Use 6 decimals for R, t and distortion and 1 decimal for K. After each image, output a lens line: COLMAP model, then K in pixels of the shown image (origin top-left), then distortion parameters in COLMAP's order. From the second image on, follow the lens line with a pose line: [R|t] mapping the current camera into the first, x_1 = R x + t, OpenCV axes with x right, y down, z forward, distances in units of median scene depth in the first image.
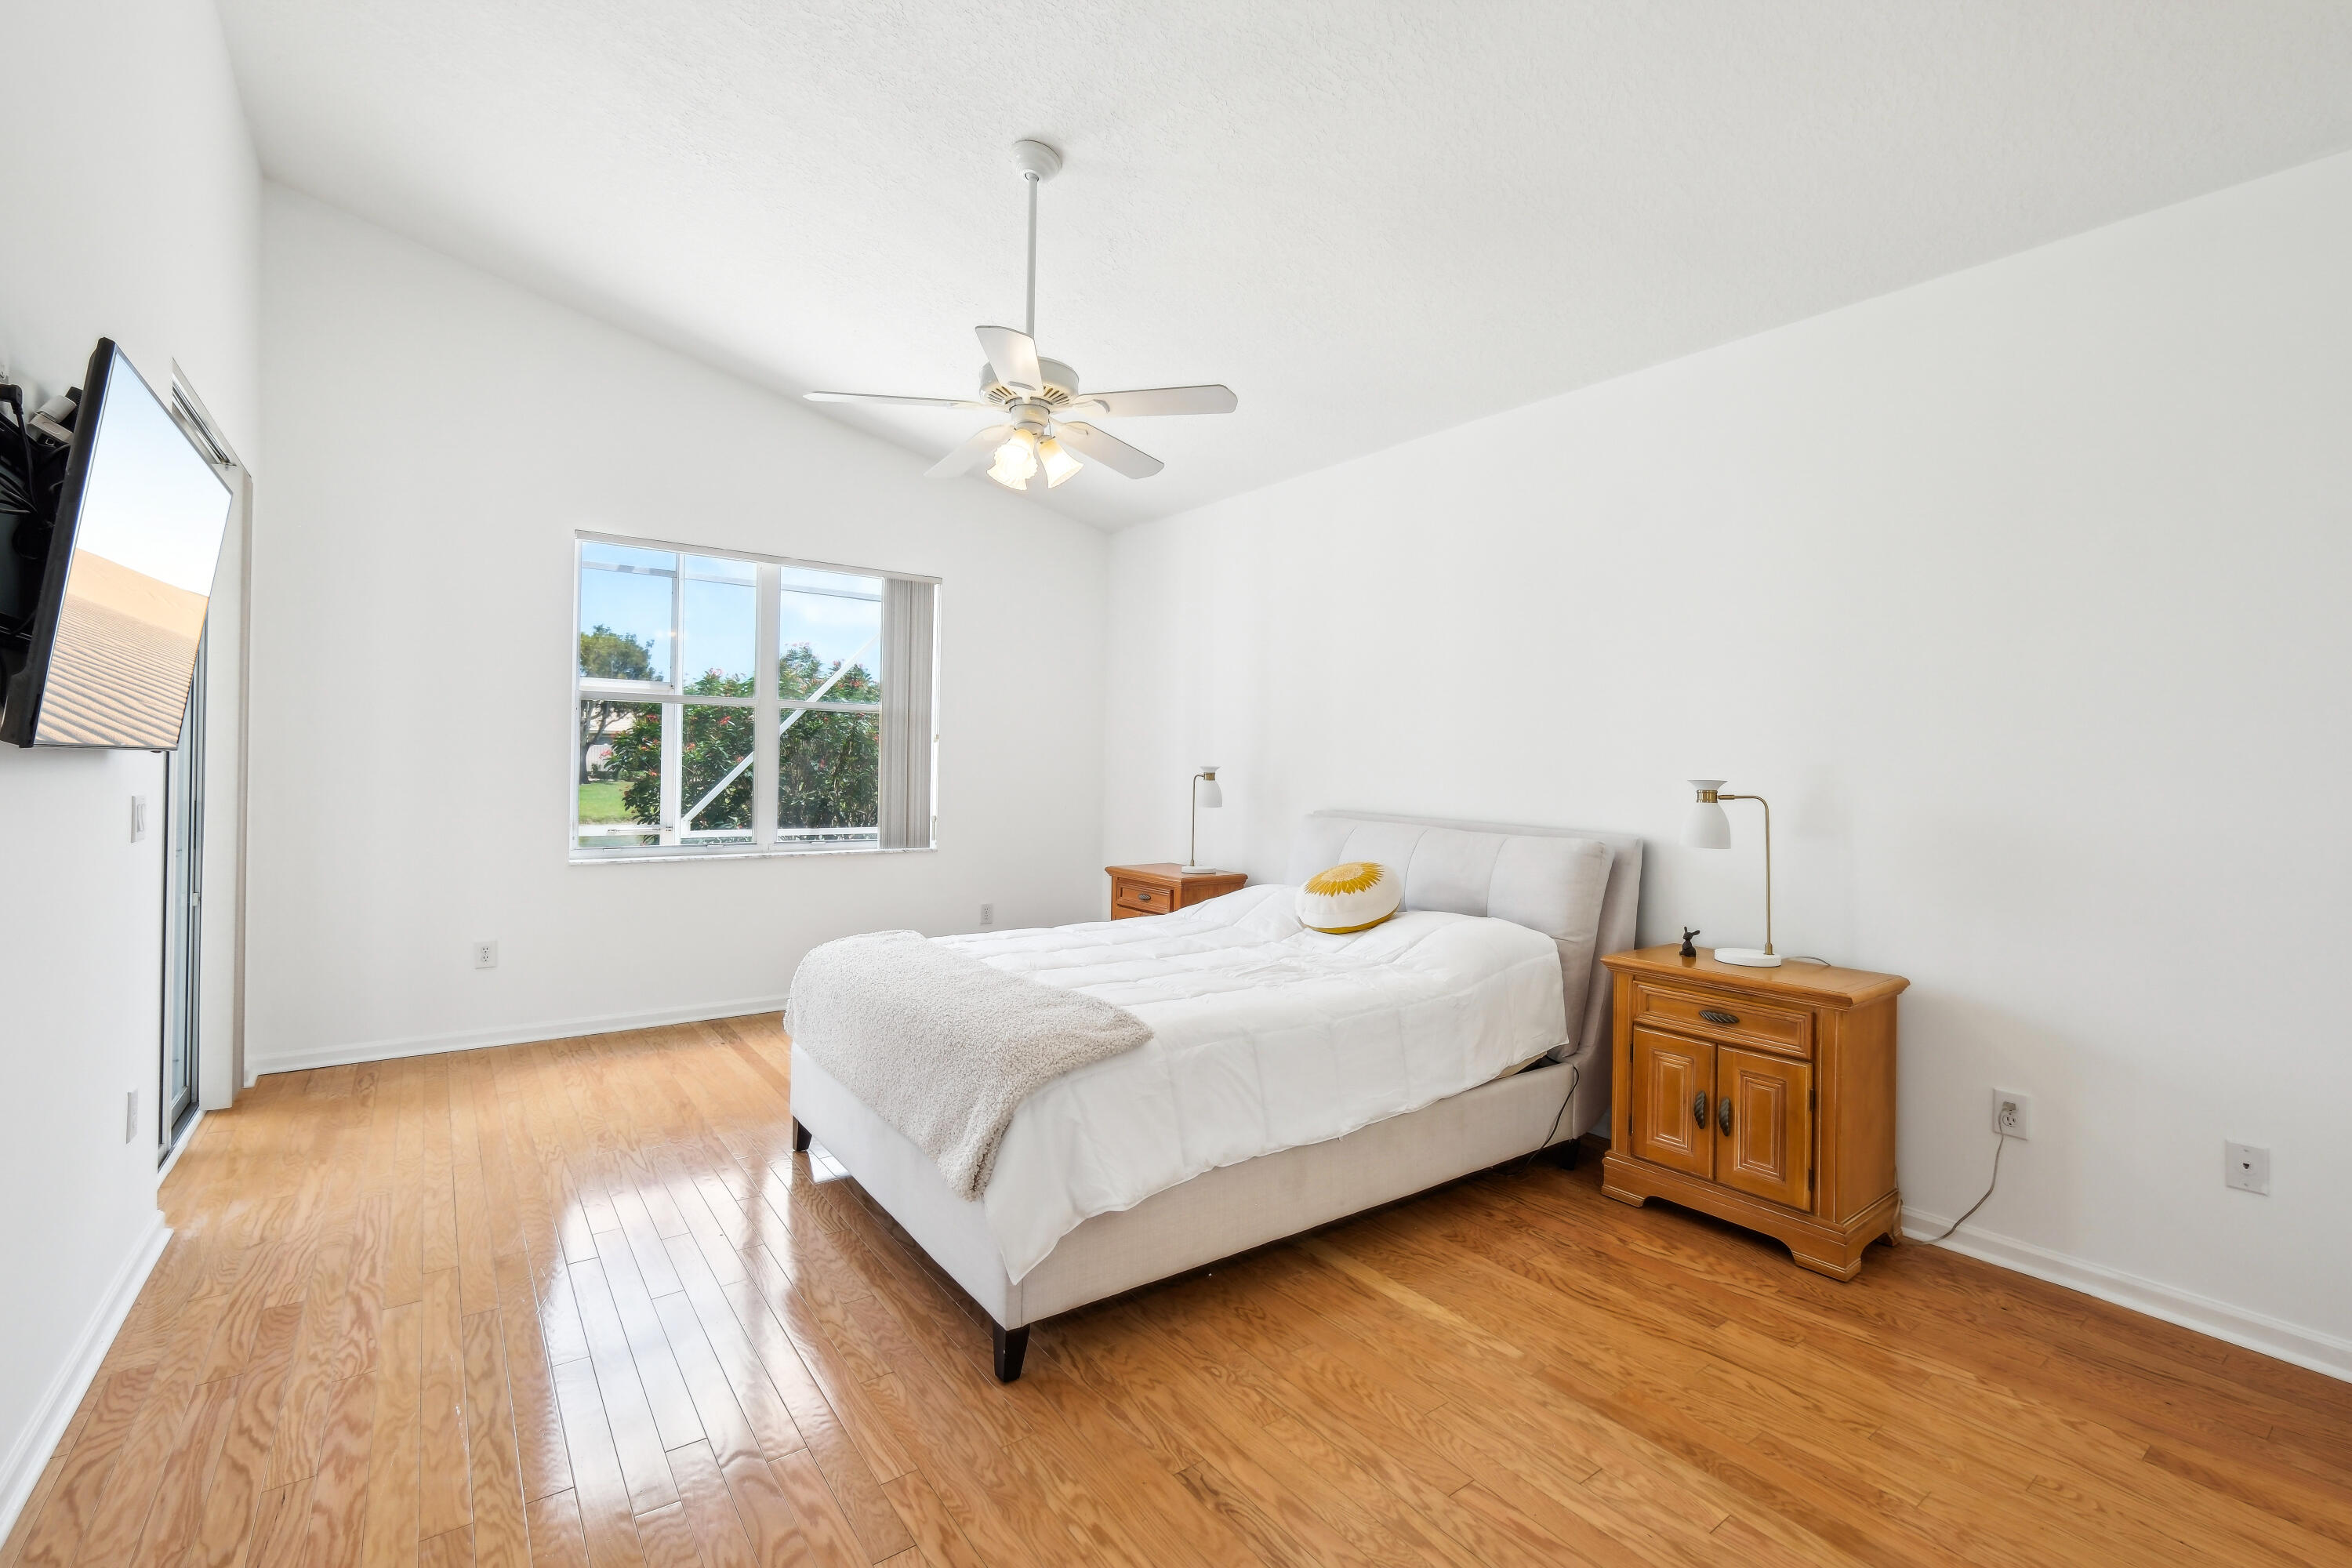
lens RADIAL K [[1035.0, 0, 1173.6], [0, 1035.0, 759.1], [0, 0, 1]] dist [-0.005489, -0.000431]
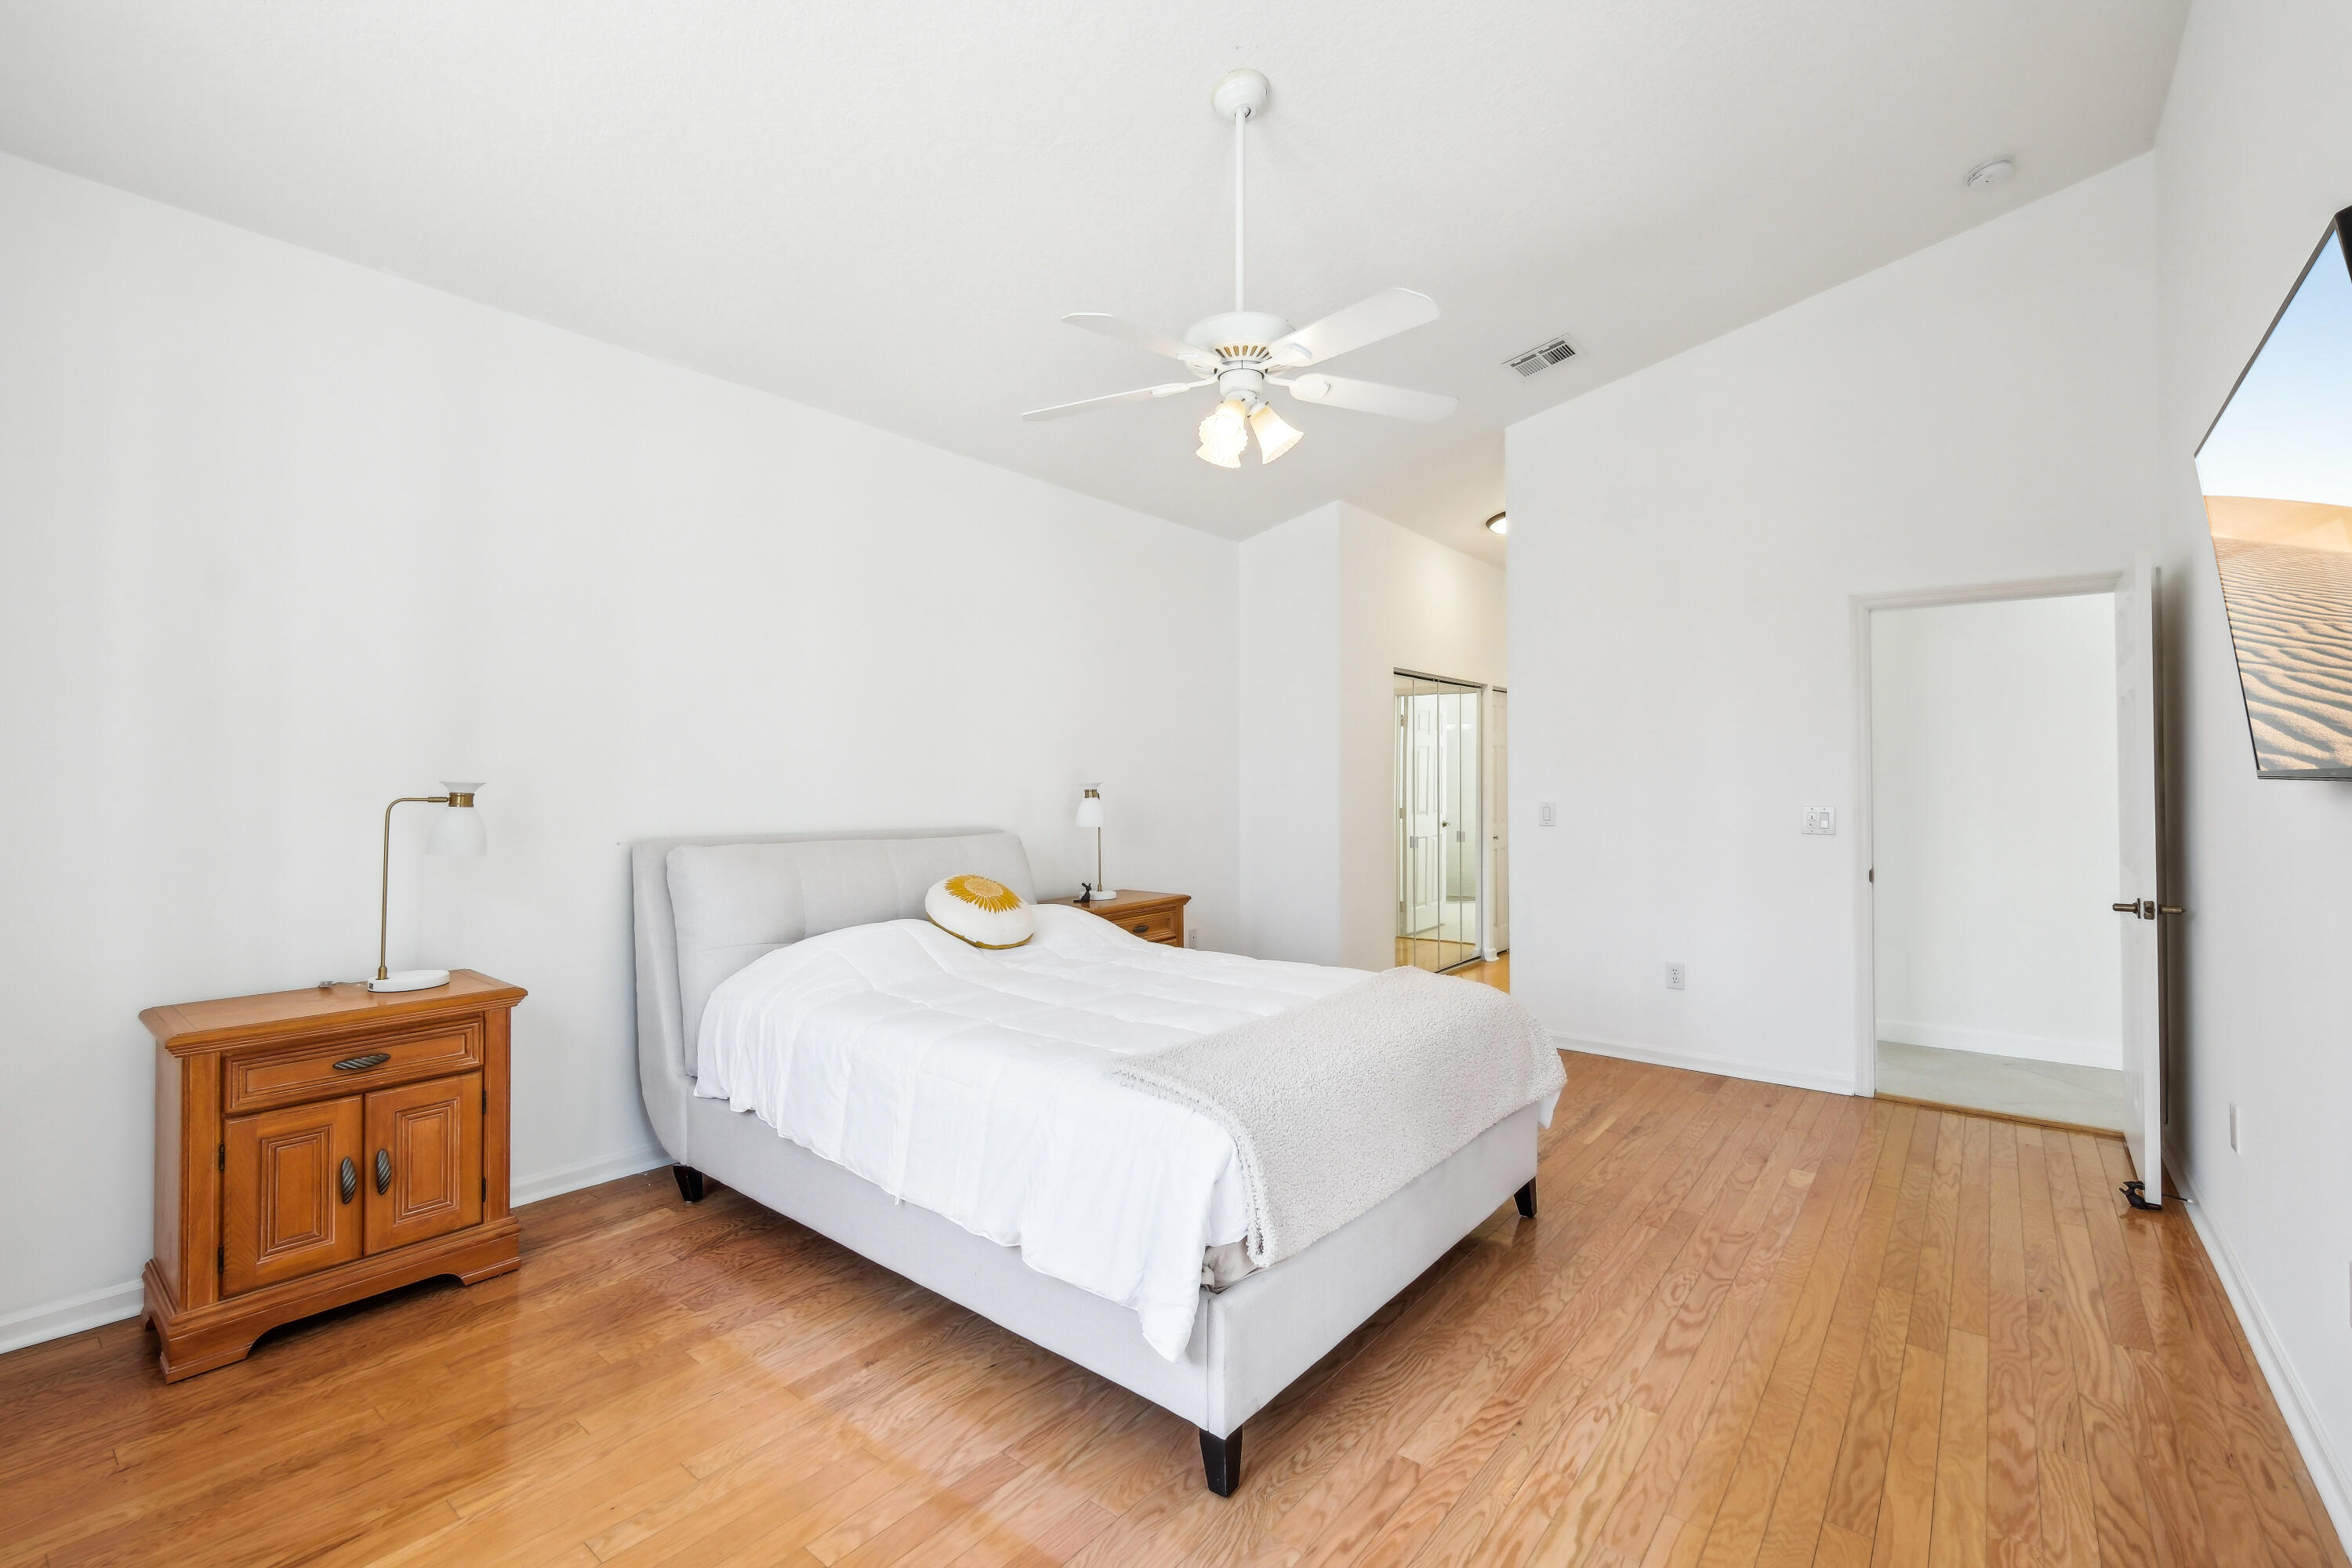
lens RADIAL K [[998.7, 0, 1176.0], [0, 998.7, 784.0], [0, 0, 1]] dist [-0.010697, 0.000172]
pose [[-0.253341, -0.026732, 0.967008, -1.075158], [-0.013703, 0.999617, 0.024043, -0.017702], [-0.967280, -0.007160, -0.253610, 1.451515]]
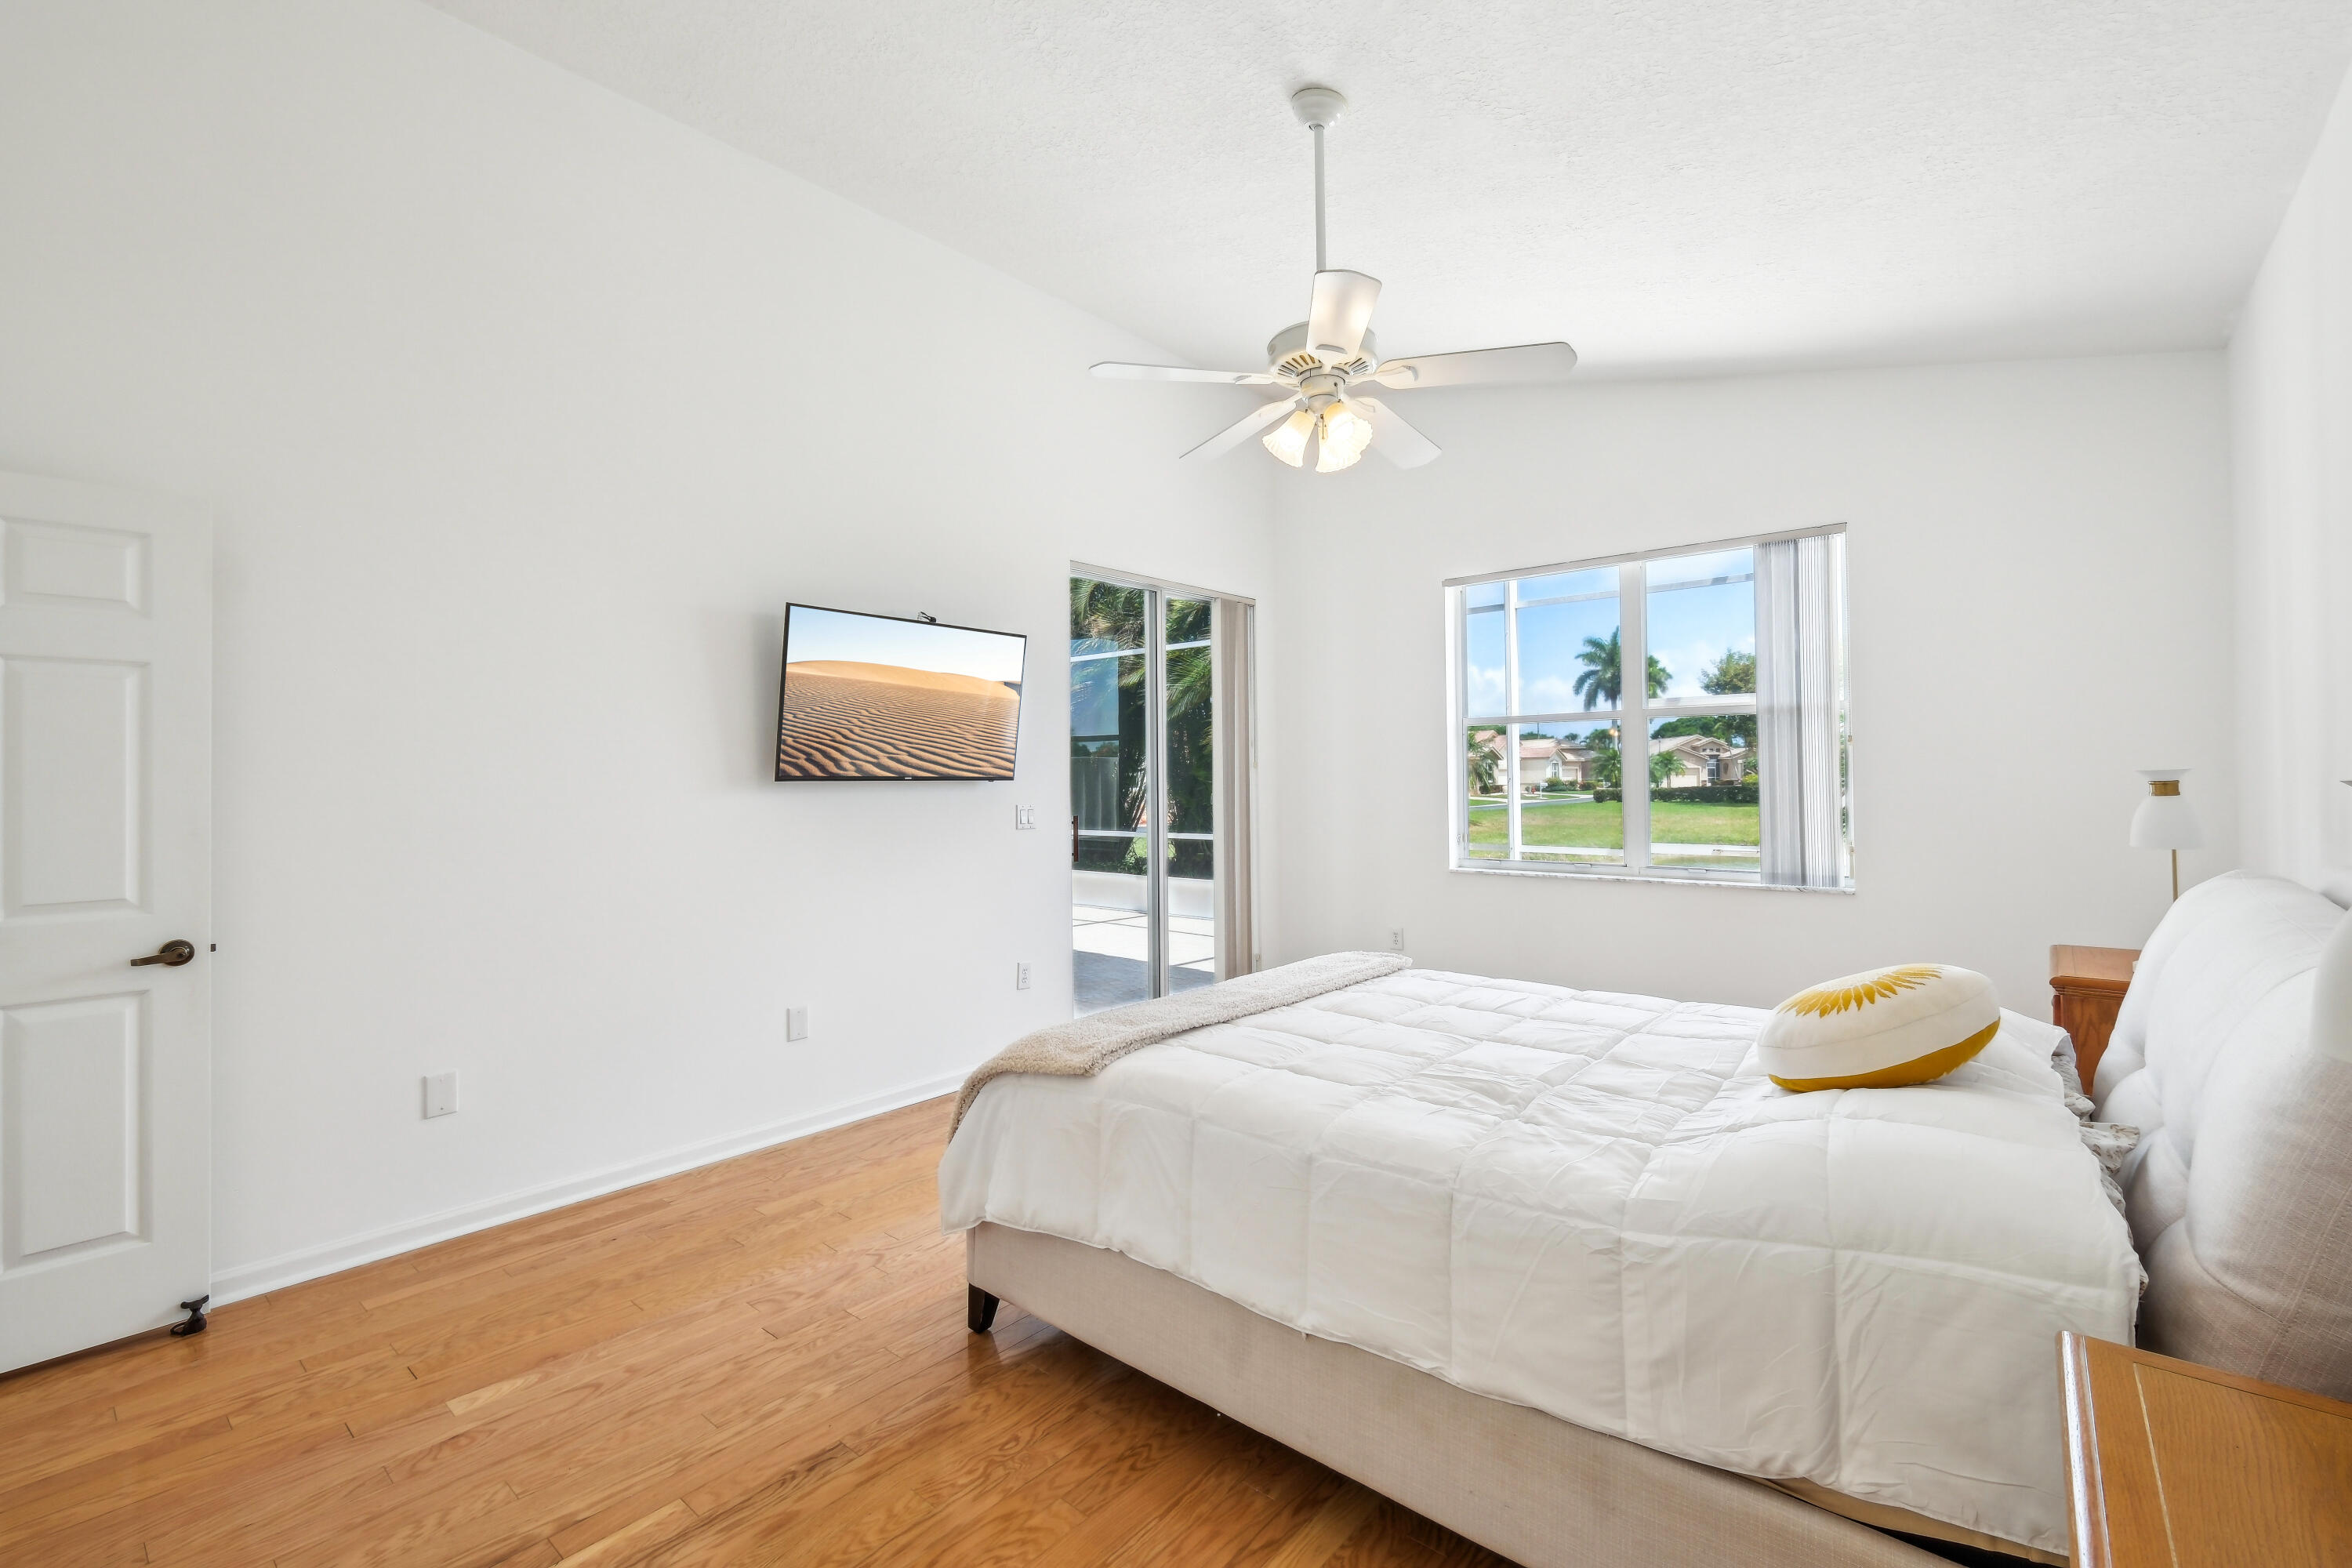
lens RADIAL K [[1035.0, 0, 1173.6], [0, 1035.0, 759.1], [0, 0, 1]] dist [-0.005489, -0.000431]
pose [[0.215485, -0.037937, -0.975770, 0.797586], [0.021039, 0.999193, -0.034202, 0.018228], [0.976280, -0.013160, 0.216110, 0.771812]]
